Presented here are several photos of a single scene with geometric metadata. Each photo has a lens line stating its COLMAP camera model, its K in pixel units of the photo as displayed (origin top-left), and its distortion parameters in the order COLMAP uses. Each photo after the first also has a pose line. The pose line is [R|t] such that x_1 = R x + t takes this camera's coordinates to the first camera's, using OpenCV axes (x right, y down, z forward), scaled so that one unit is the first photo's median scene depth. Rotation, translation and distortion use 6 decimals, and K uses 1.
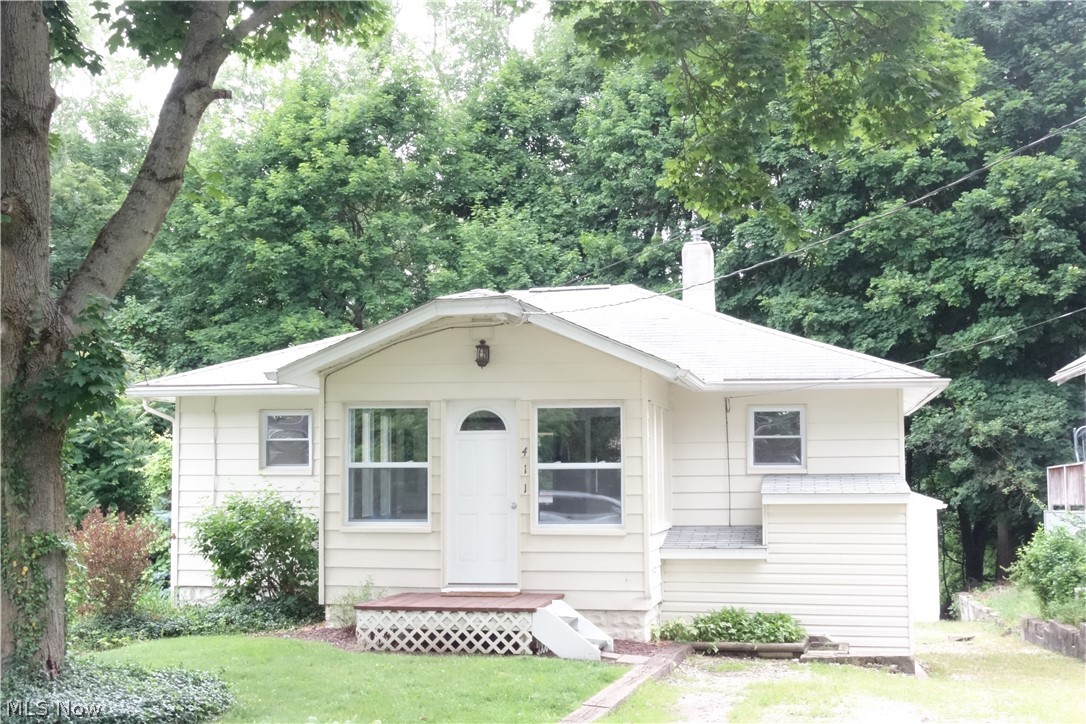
lens RADIAL K [[1507.7, 0, 543.0], [0, 1507.7, 362.0], [0, 0, 1]] dist [-0.019818, 0.049466]
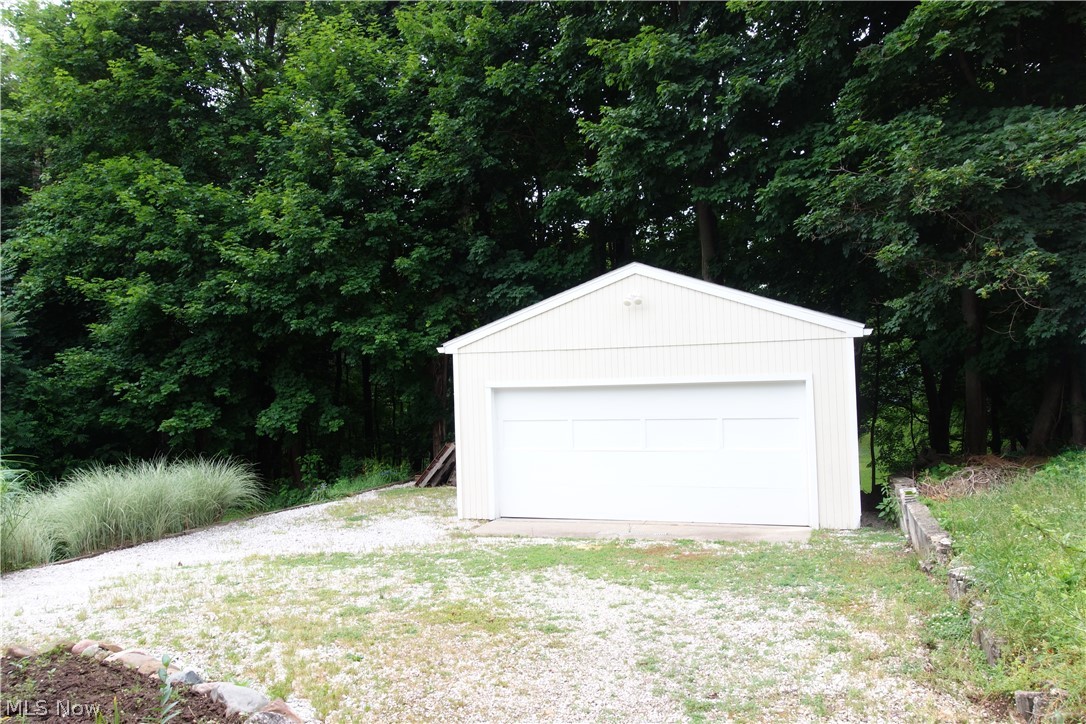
lens RADIAL K [[876.2, 0, 543.0], [0, 876.2, 362.0], [0, 0, 1]] dist [0.005807, 0.004238]
pose [[0.987880, -0.026707, -0.152906, 0.196336], [0.035400, 0.997891, 0.054411, 0.085350], [0.151130, -0.059164, 0.986742, 0.654661]]
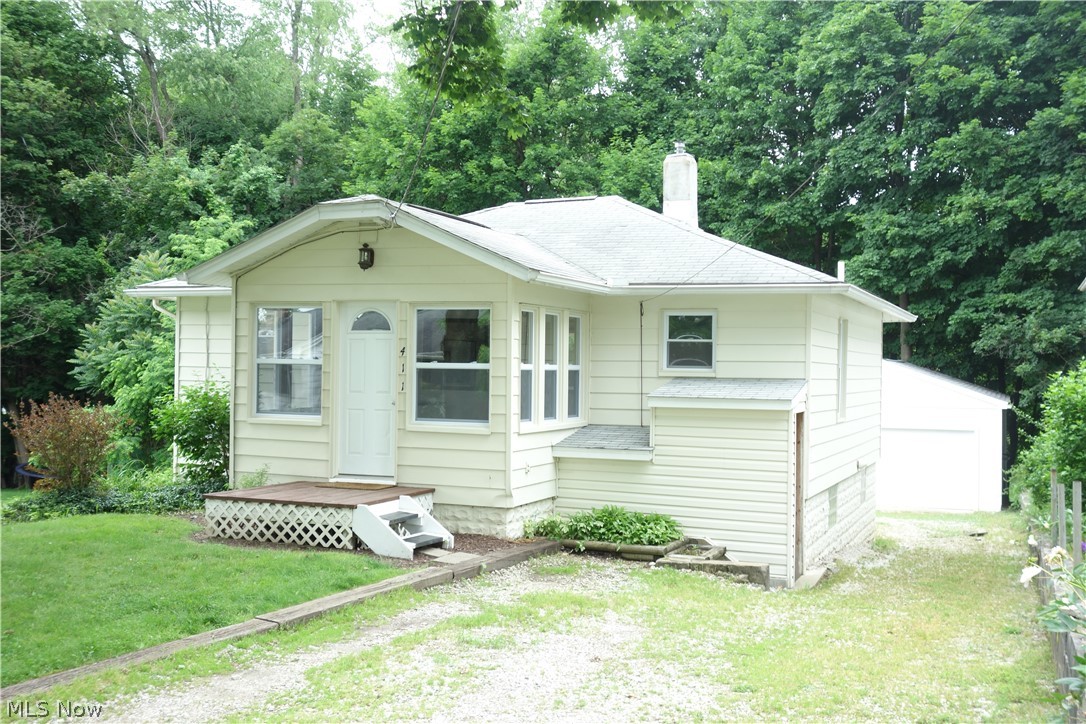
lens RADIAL K [[1201.8, 0, 543.0], [0, 1201.8, 362.0], [0, 0, 1]] dist [0.017932, -0.001336]
pose [[0.980428, 0.019139, -0.195946, 0.108049], [-0.005013, 0.997368, 0.072335, 0.002837], [0.196814, -0.069937, 0.977943, 0.091480]]
